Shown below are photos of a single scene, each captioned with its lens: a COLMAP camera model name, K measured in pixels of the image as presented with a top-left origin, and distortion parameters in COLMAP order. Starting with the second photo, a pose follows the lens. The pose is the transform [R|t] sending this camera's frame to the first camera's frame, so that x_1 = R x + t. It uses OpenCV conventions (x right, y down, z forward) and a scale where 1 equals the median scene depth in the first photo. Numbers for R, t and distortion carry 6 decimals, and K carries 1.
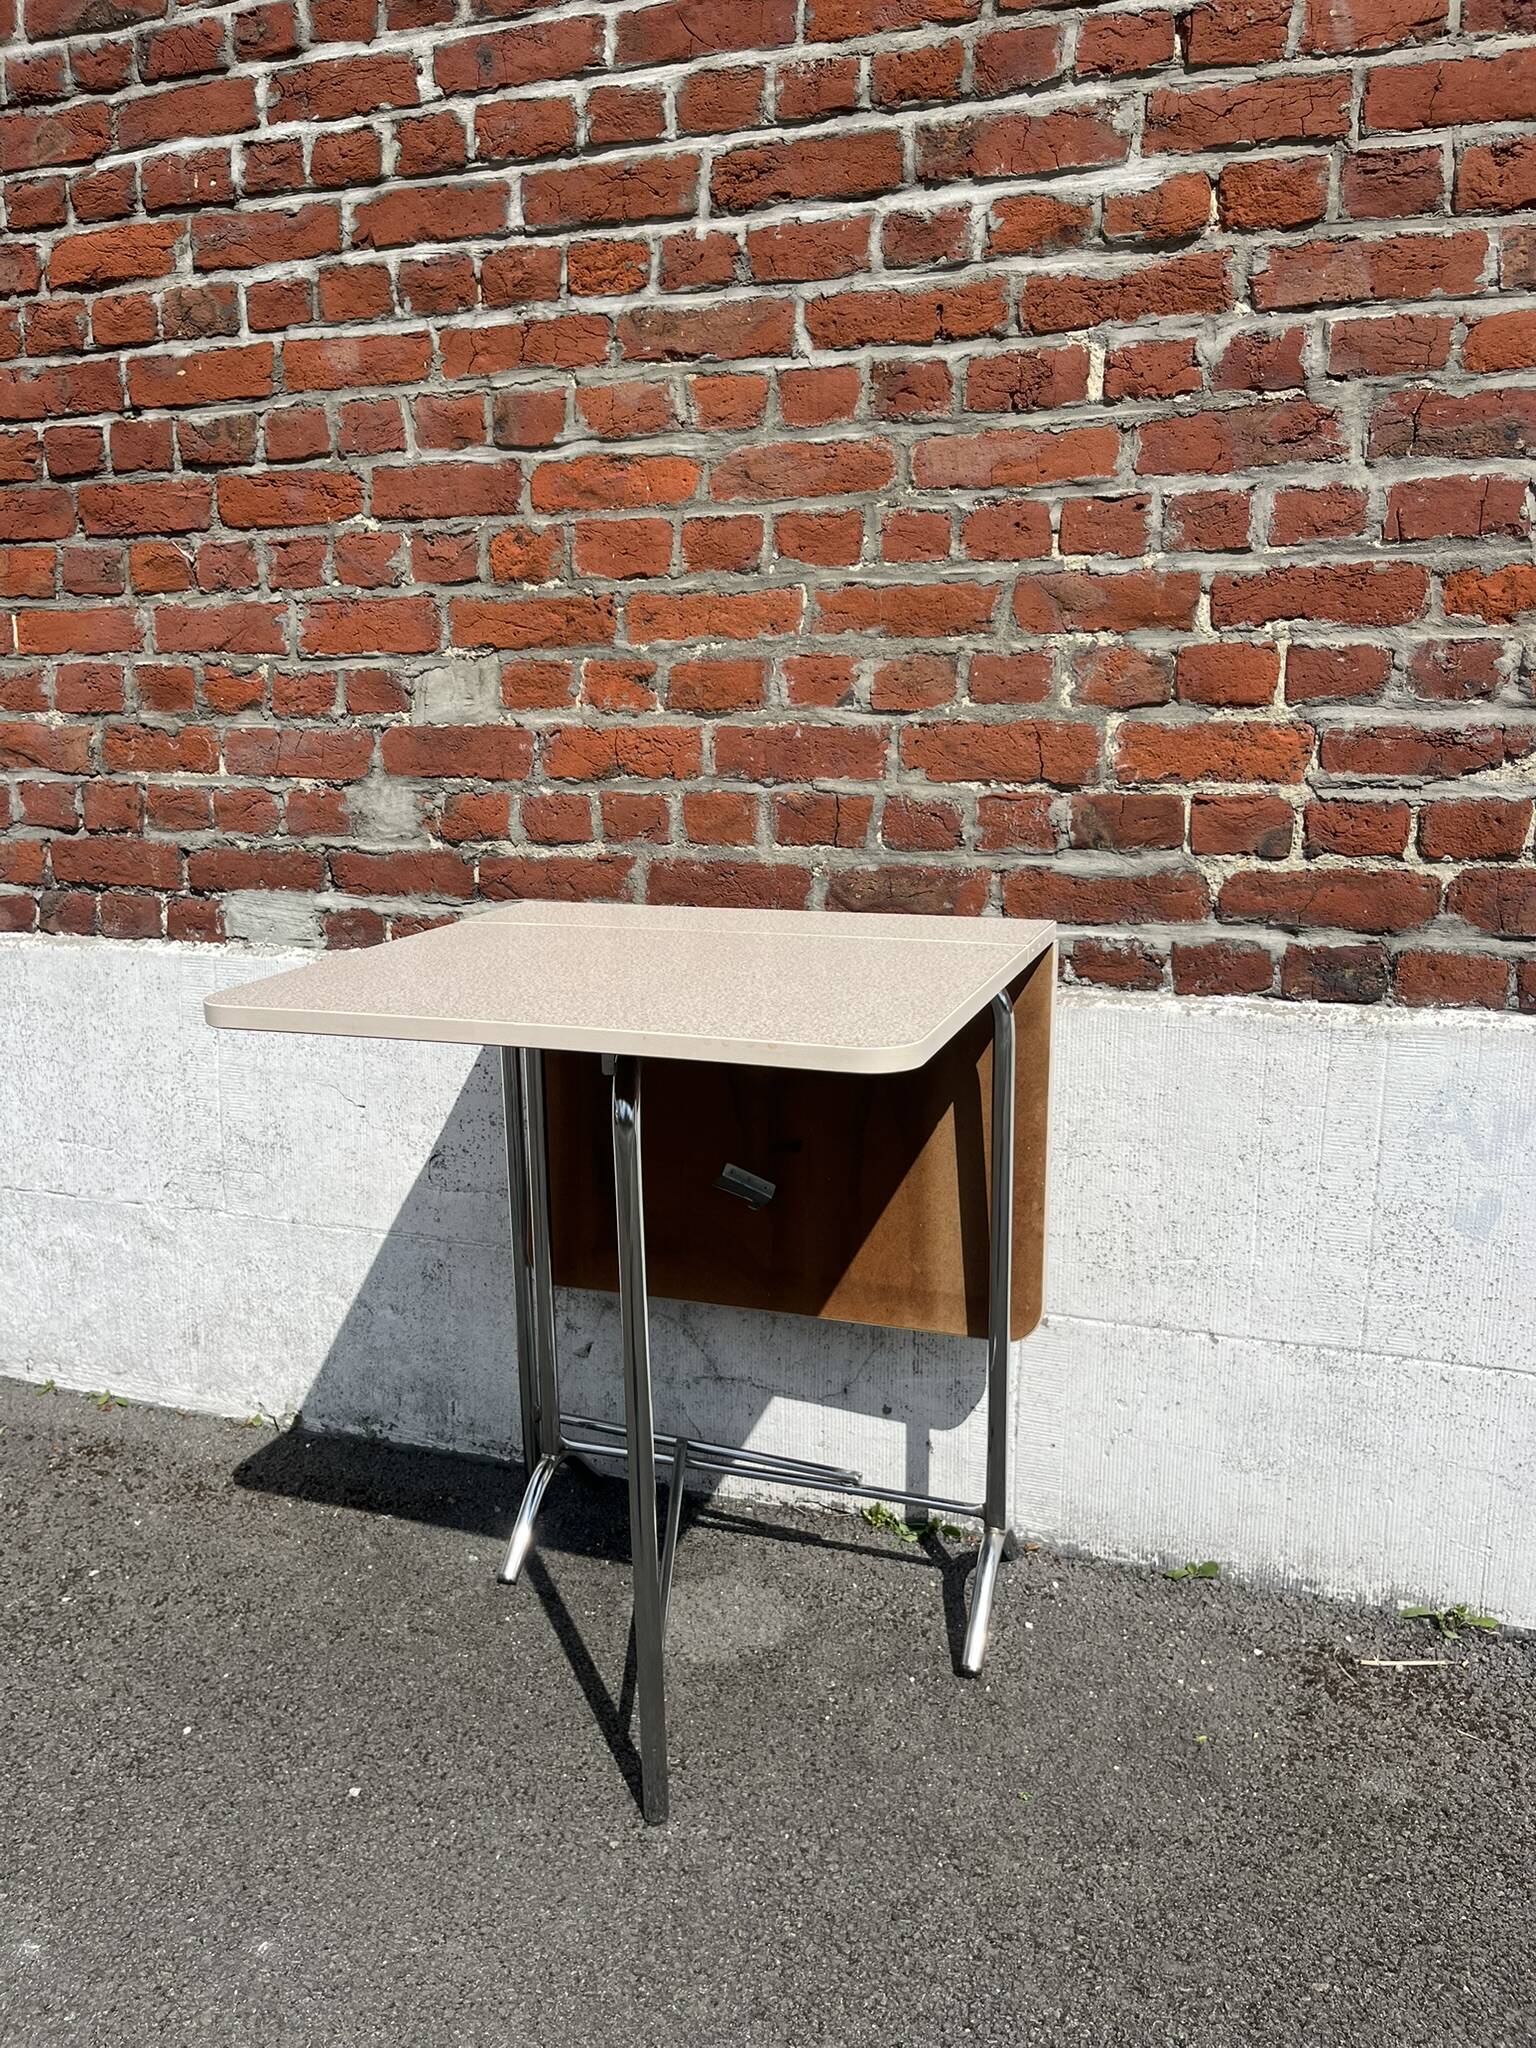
lens RADIAL K [[1559.6, 0, 762.7], [0, 1559.6, 1015.9], [0, 0, 1]] dist [0.041461, -0.062167]
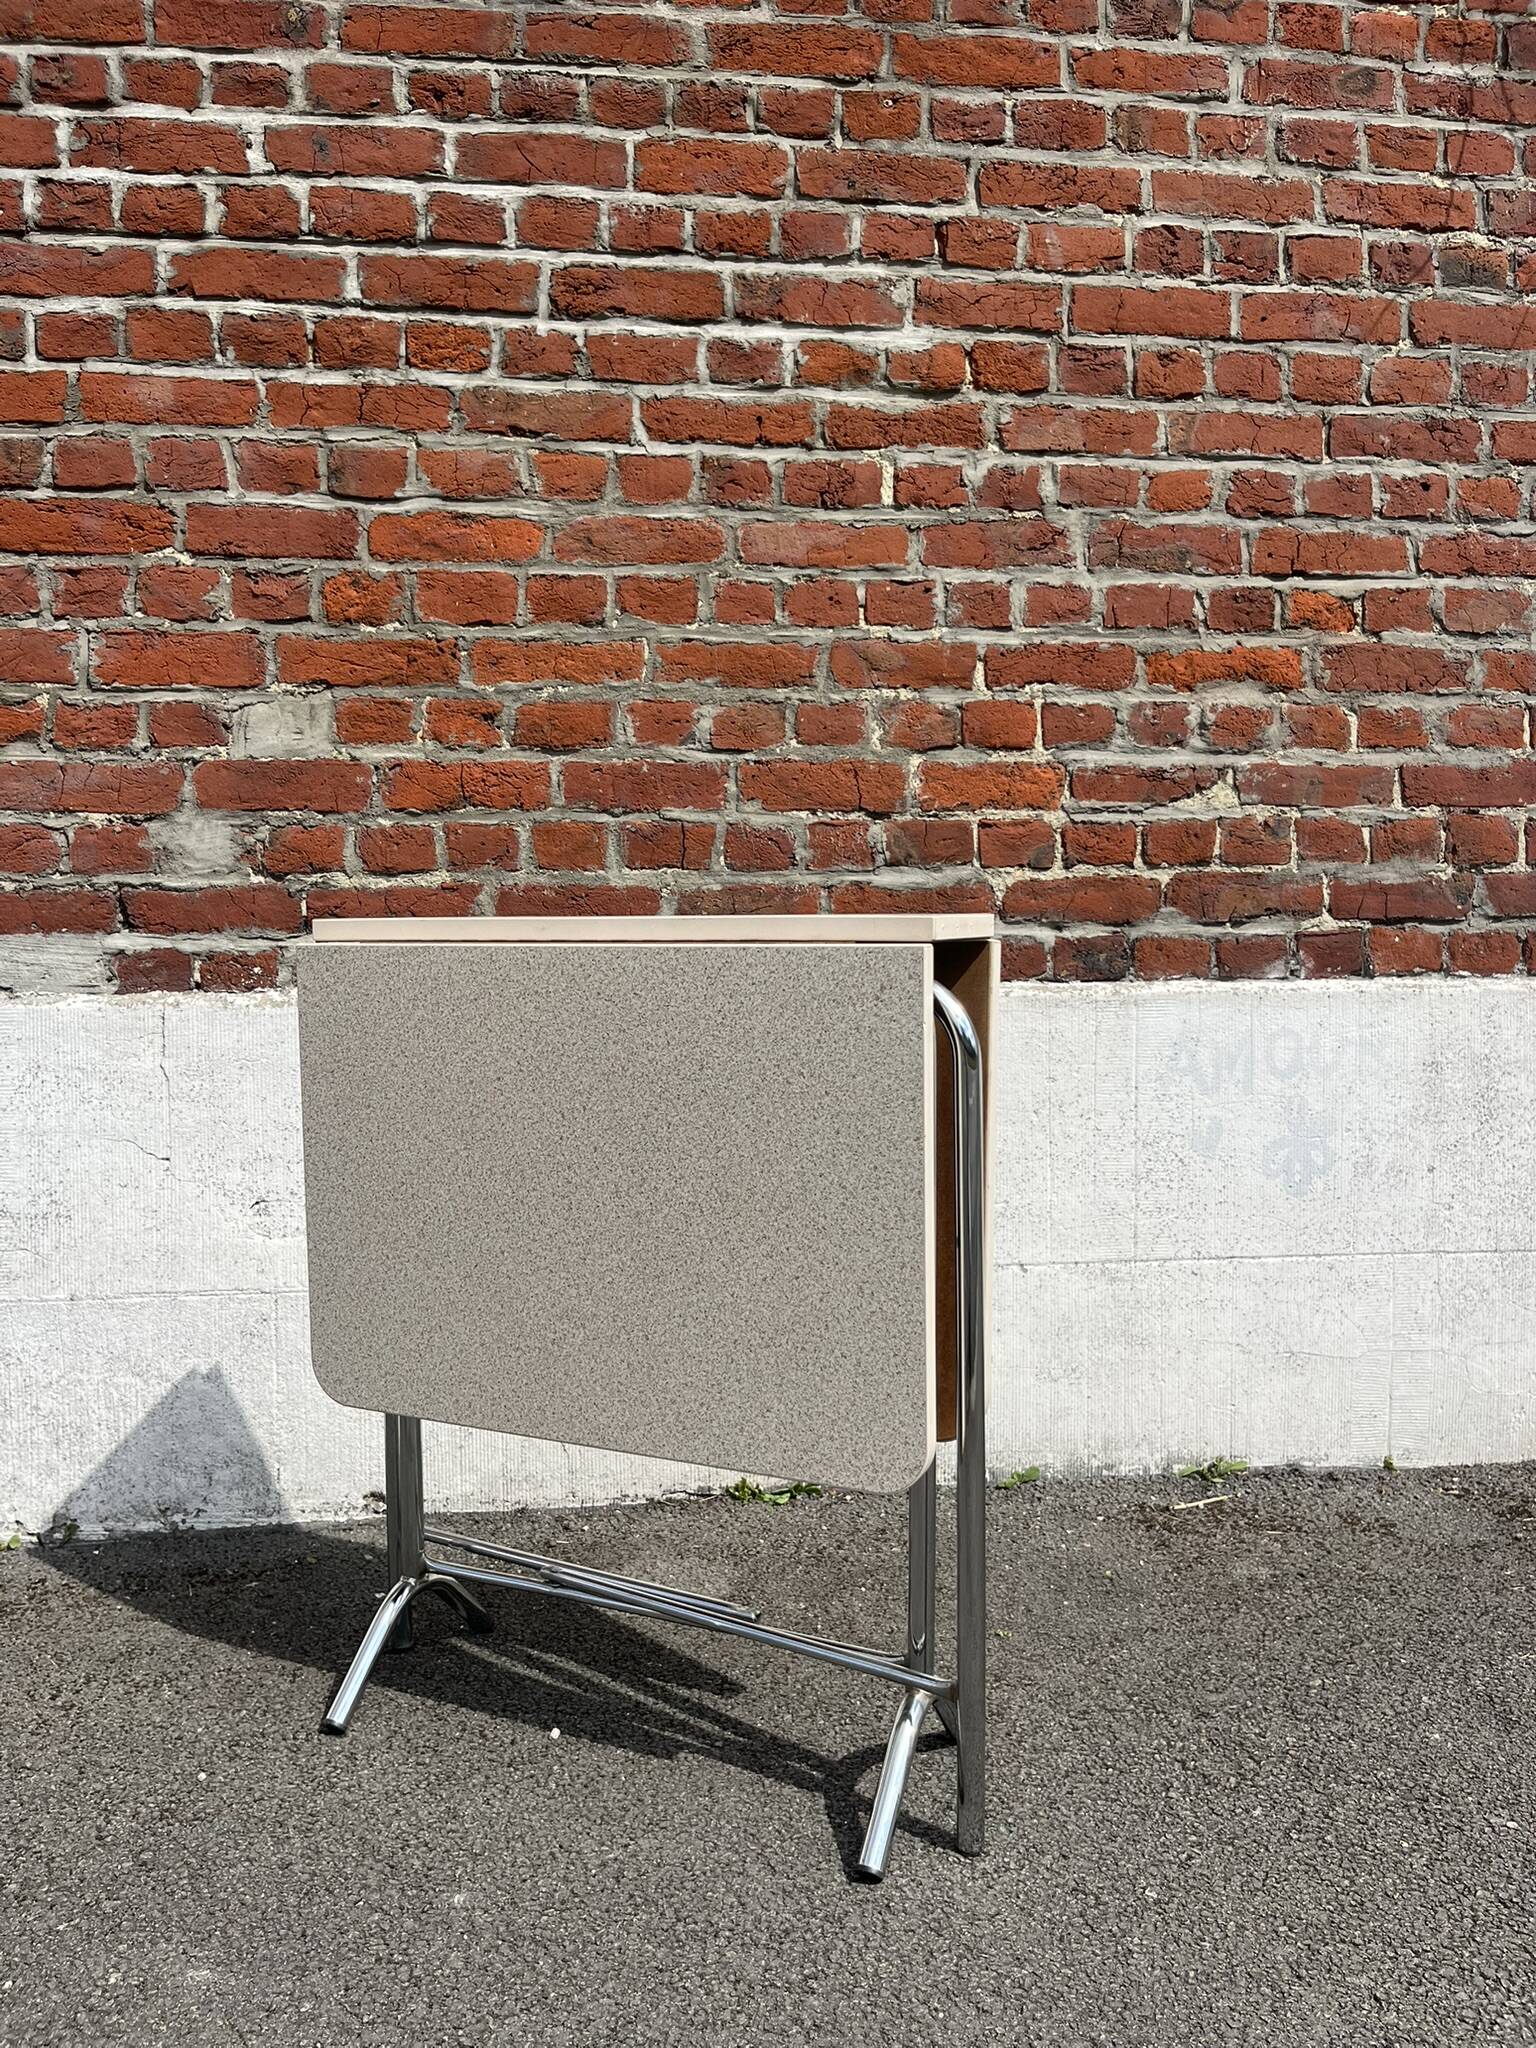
lens RADIAL K [[1559.9, 0, 772.2], [0, 1559.9, 1041.2], [0, 0, 1]] dist [0.035002, -0.048638]
pose [[0.894182, -0.031250, 0.446612, -0.404958], [0.091527, 0.989252, -0.114030, 0.149211], [-0.438249, 0.142841, 0.887431, -0.001603]]
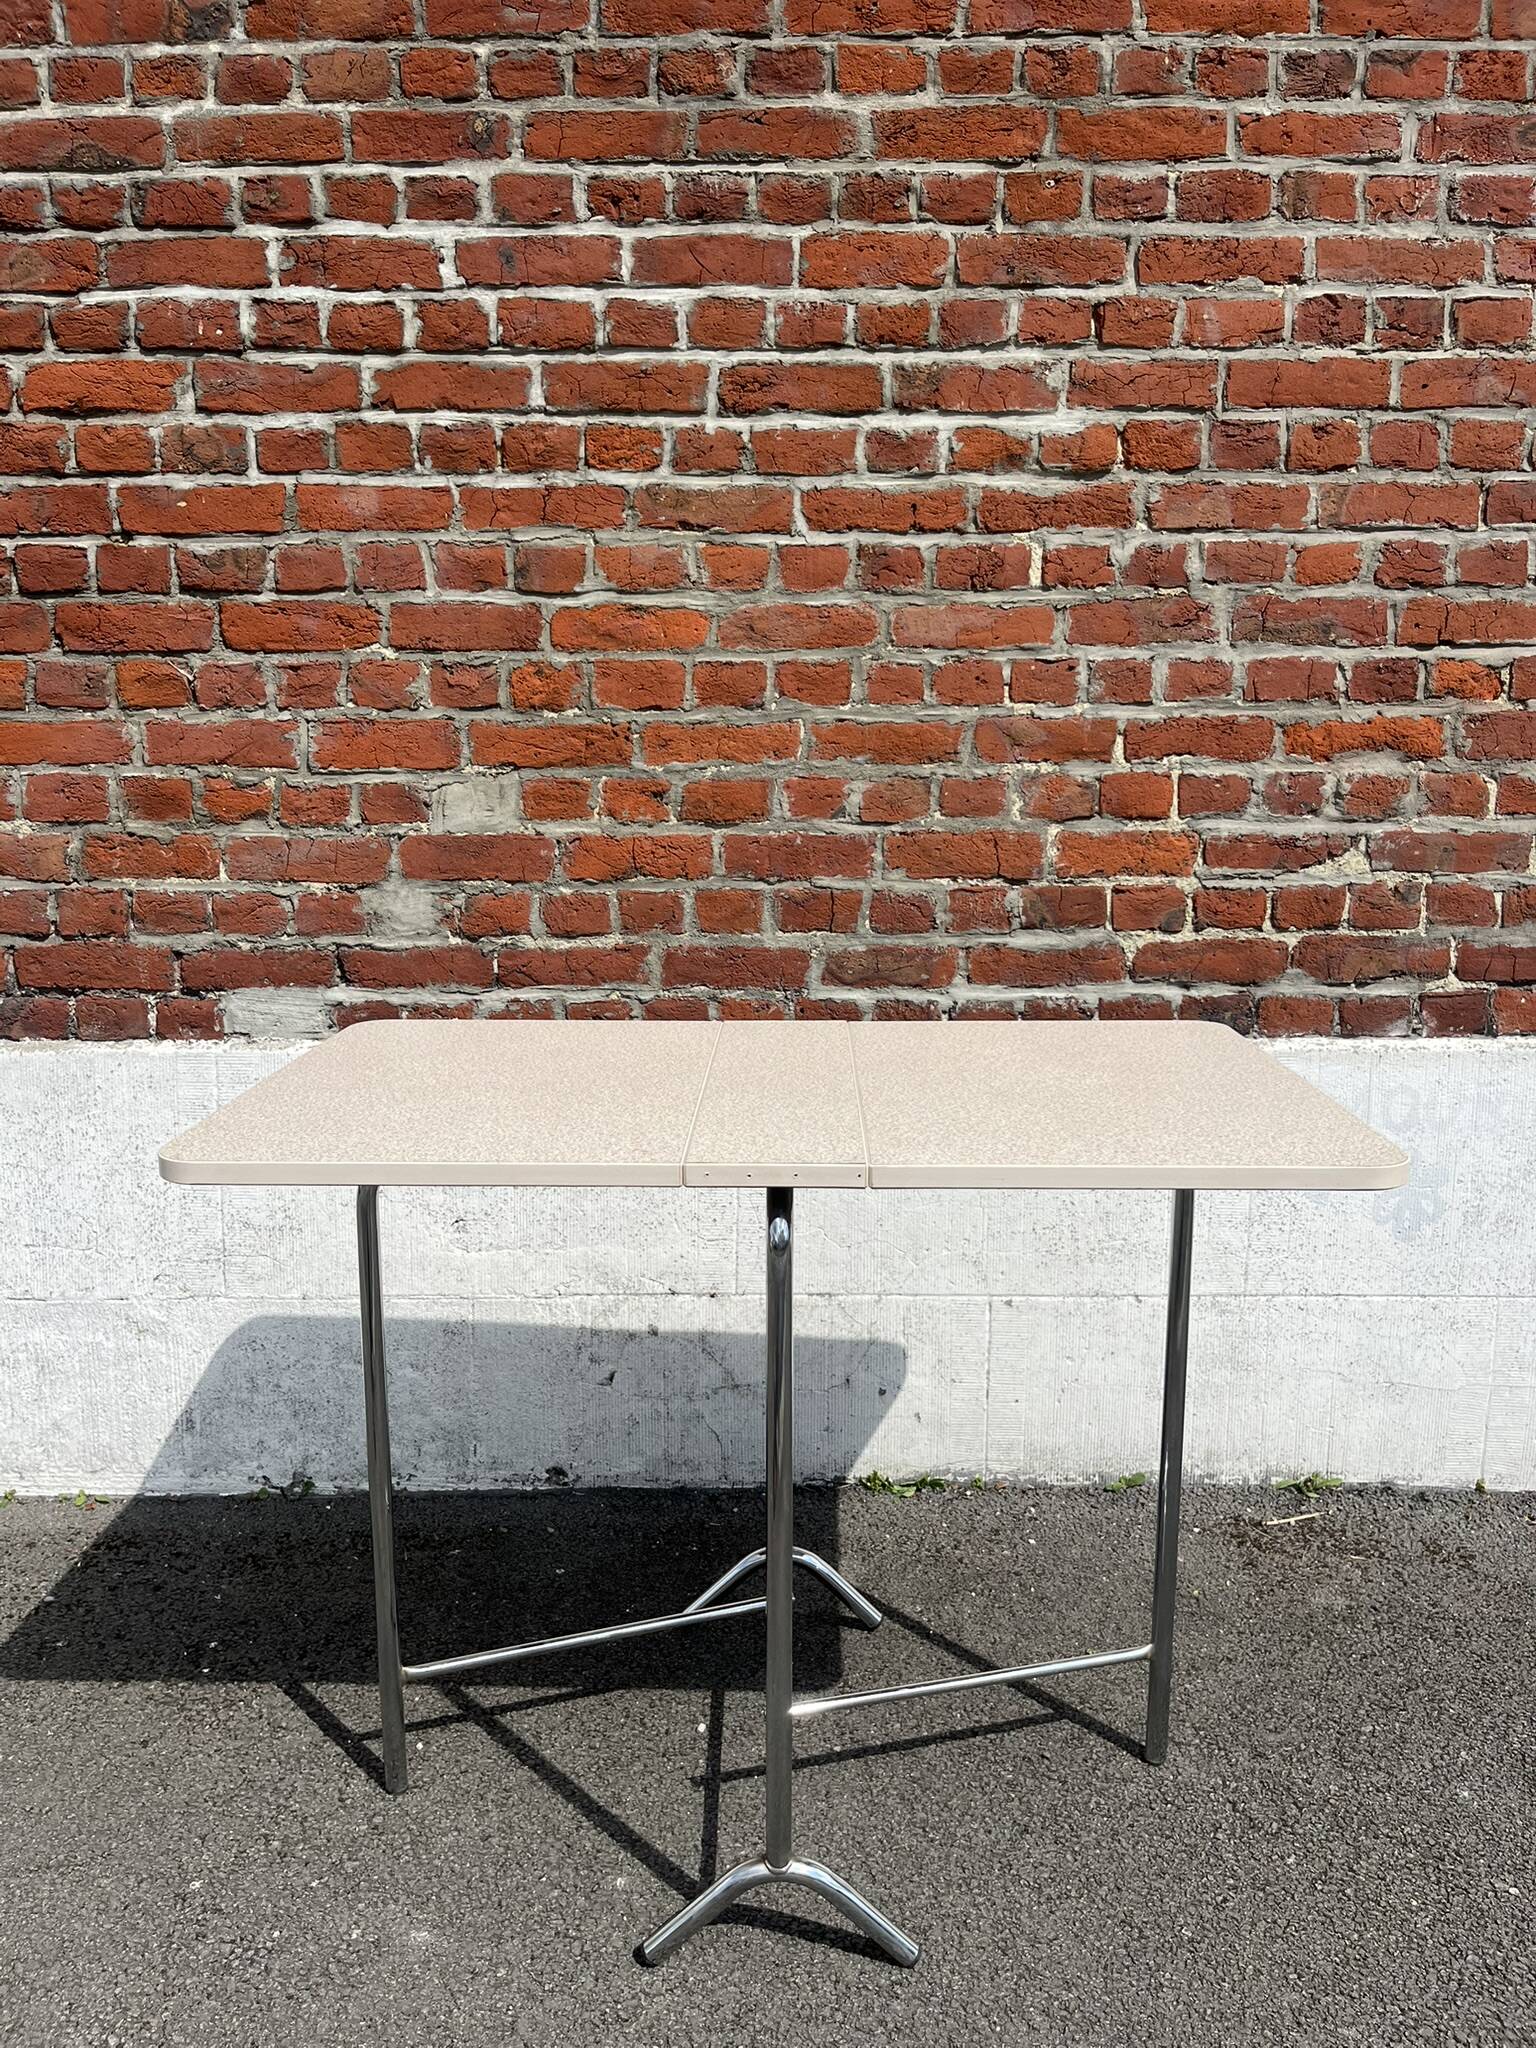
lens RADIAL K [[1559.6, 0, 761.0], [0, 1559.6, 1031.6], [0, 0, 1]] dist [0.041461, -0.062167]
pose [[0.941667, -0.055549, 0.331930, -0.420177], [0.061821, 0.998052, -0.008357, -0.024803], [-0.330820, 0.028389, 0.943267, -0.129892]]
